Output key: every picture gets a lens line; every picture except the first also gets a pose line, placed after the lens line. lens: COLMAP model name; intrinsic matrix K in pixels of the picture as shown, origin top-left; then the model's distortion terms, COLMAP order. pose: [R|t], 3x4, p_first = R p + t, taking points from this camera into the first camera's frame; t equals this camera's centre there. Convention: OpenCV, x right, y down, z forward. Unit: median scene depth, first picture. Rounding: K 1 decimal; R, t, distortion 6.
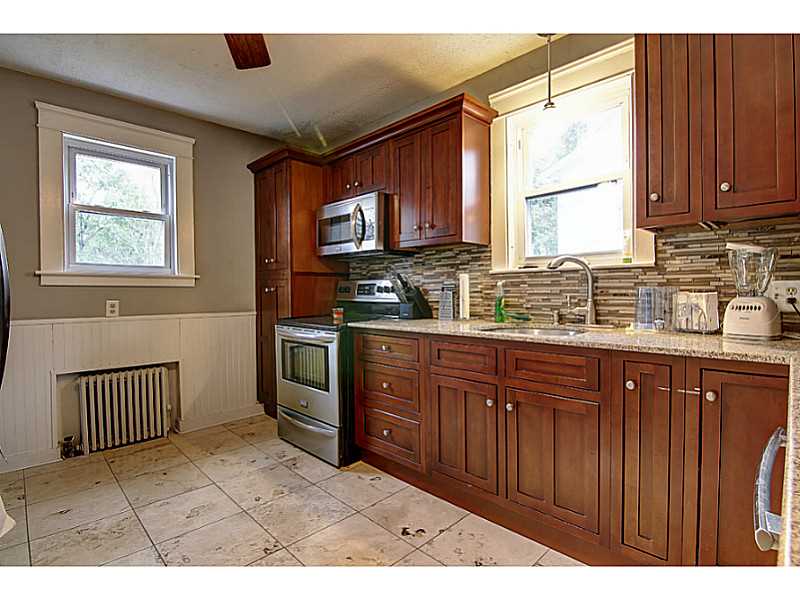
lens RADIAL K [[403.6, 0, 400.0], [0, 403.6, 300.0], [0, 0, 1]] dist [0.001739, -0.017009]
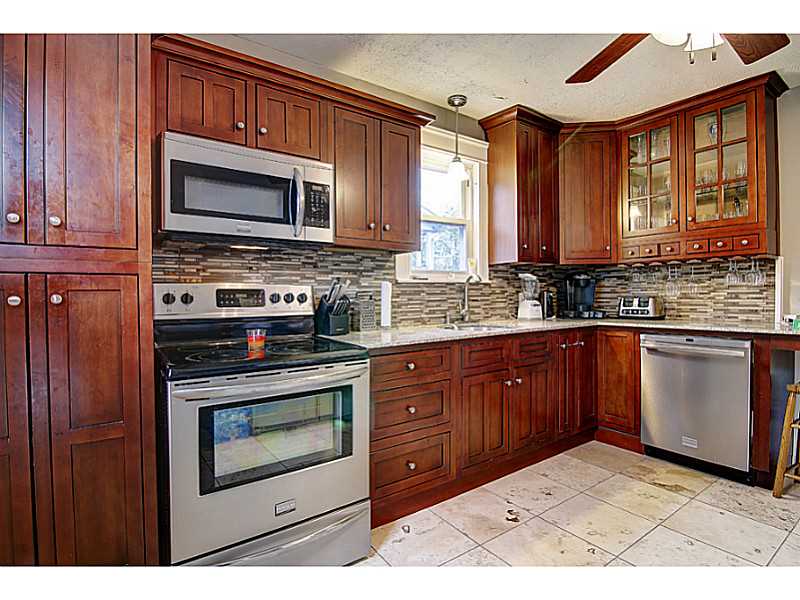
lens RADIAL K [[417.4, 0, 400.0], [0, 417.4, 300.0], [0, 0, 1]] dist [0.028472, -0.000256]
pose [[0.141097, -0.010907, 0.989936, -0.840650], [0.026934, 0.999611, 0.007174, -0.026697], [-0.989629, 0.025650, 0.141336, 0.819955]]
